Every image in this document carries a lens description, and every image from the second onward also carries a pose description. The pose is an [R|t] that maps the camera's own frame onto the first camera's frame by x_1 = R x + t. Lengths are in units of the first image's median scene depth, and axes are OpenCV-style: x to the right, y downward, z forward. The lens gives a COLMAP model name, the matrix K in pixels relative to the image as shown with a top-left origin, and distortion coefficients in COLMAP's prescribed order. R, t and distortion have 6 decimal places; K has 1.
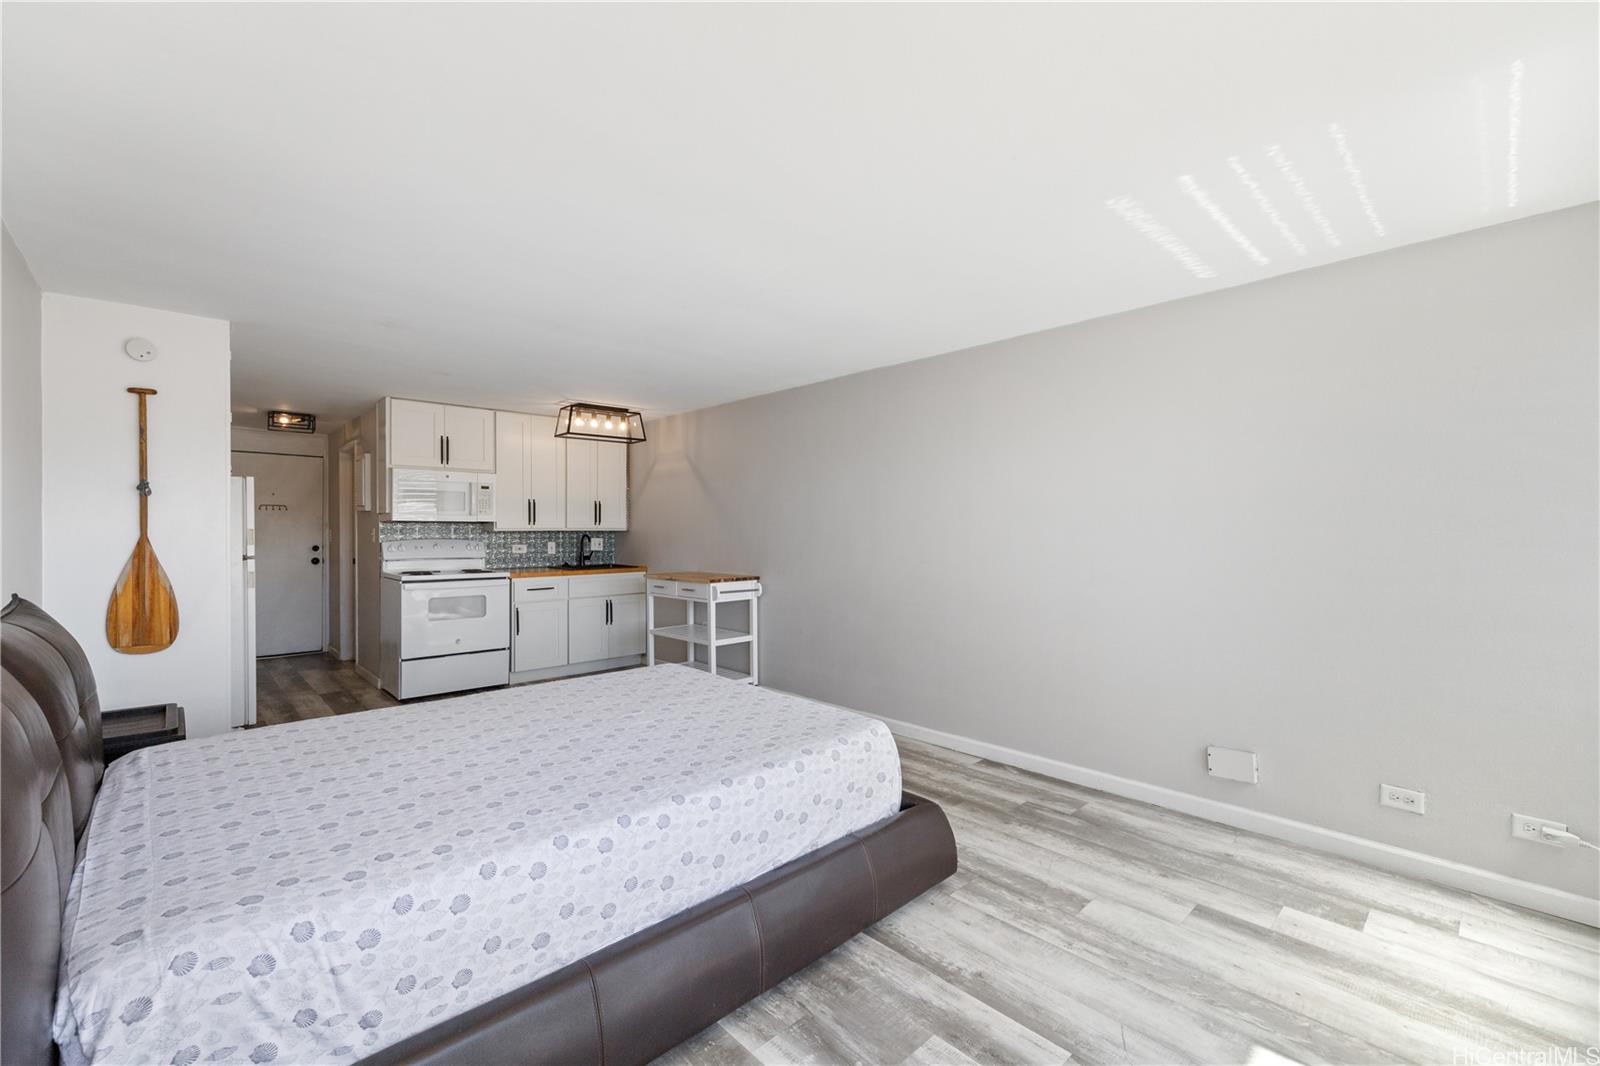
lens RADIAL K [[680.1, 0, 810.9], [0, 680.1, 531.8], [0, 0, 1]] dist [-0.002973, 0.000113]
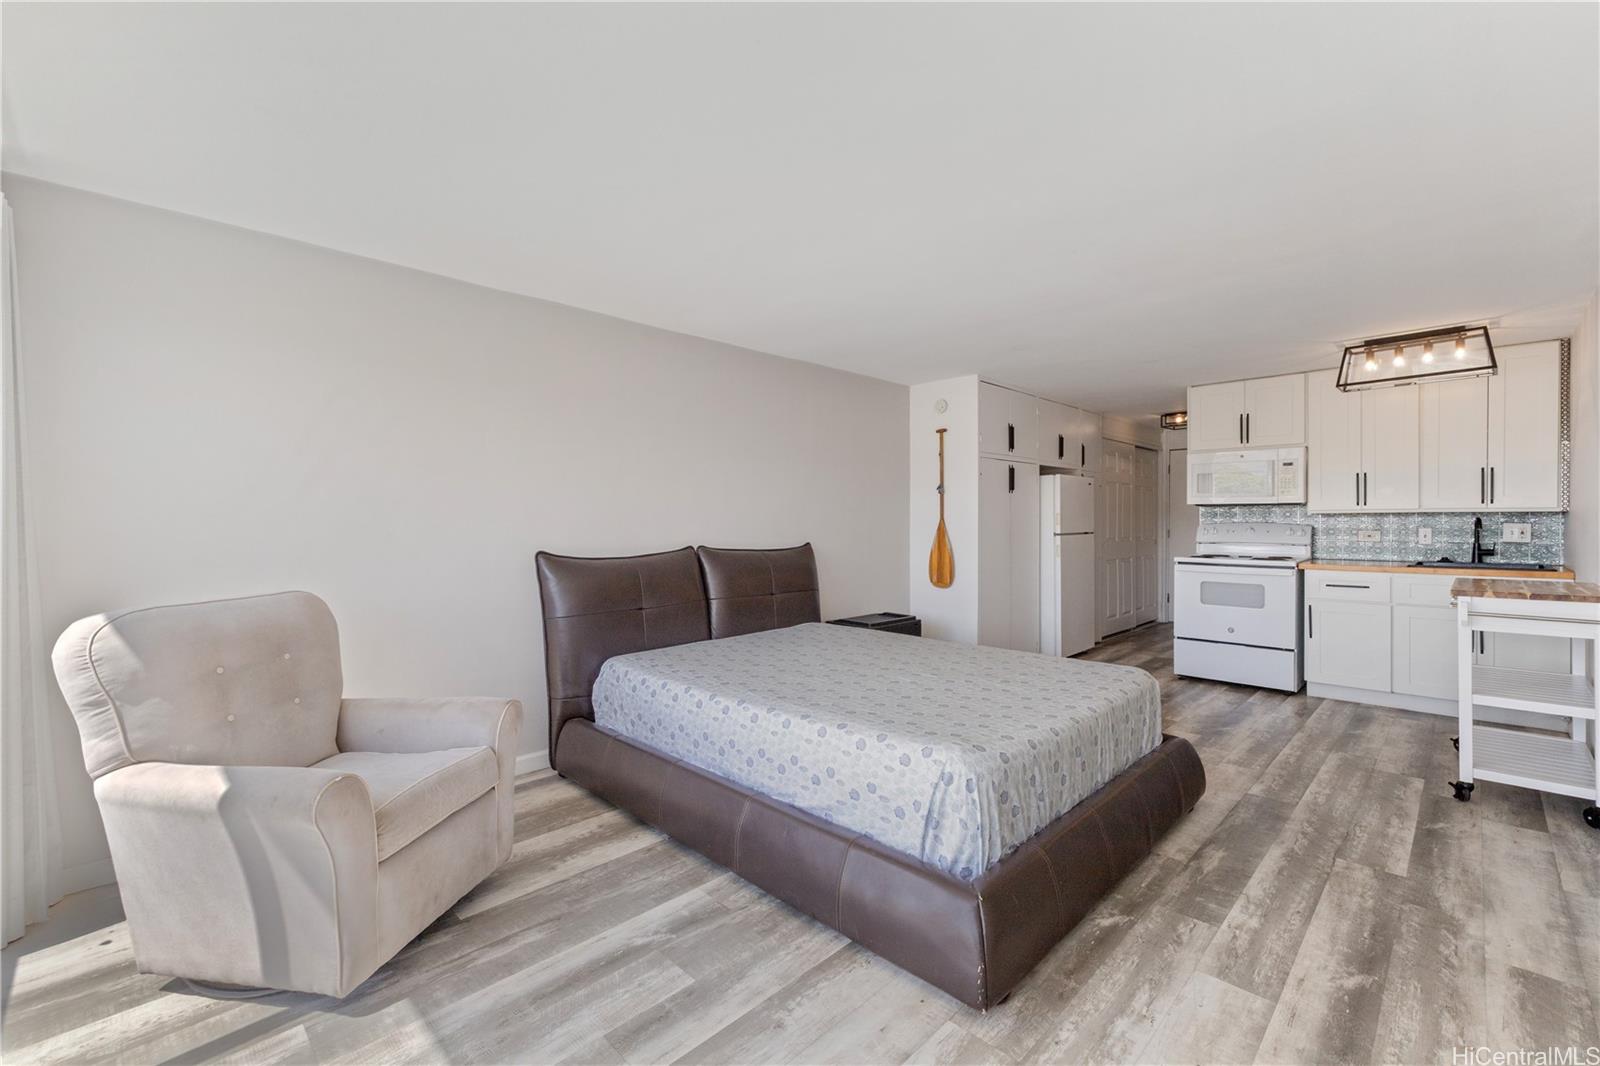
lens RADIAL K [[680.1, 0, 811.2], [0, 680.1, 532.3], [0, 0, 1]] dist [-0.002973, 0.000113]
pose [[0.021311, 0.016569, -0.999636, 0.683010], [0.000335, 0.999862, 0.016580, 0.014691], [0.999773, -0.000688, 0.021302, 0.643376]]
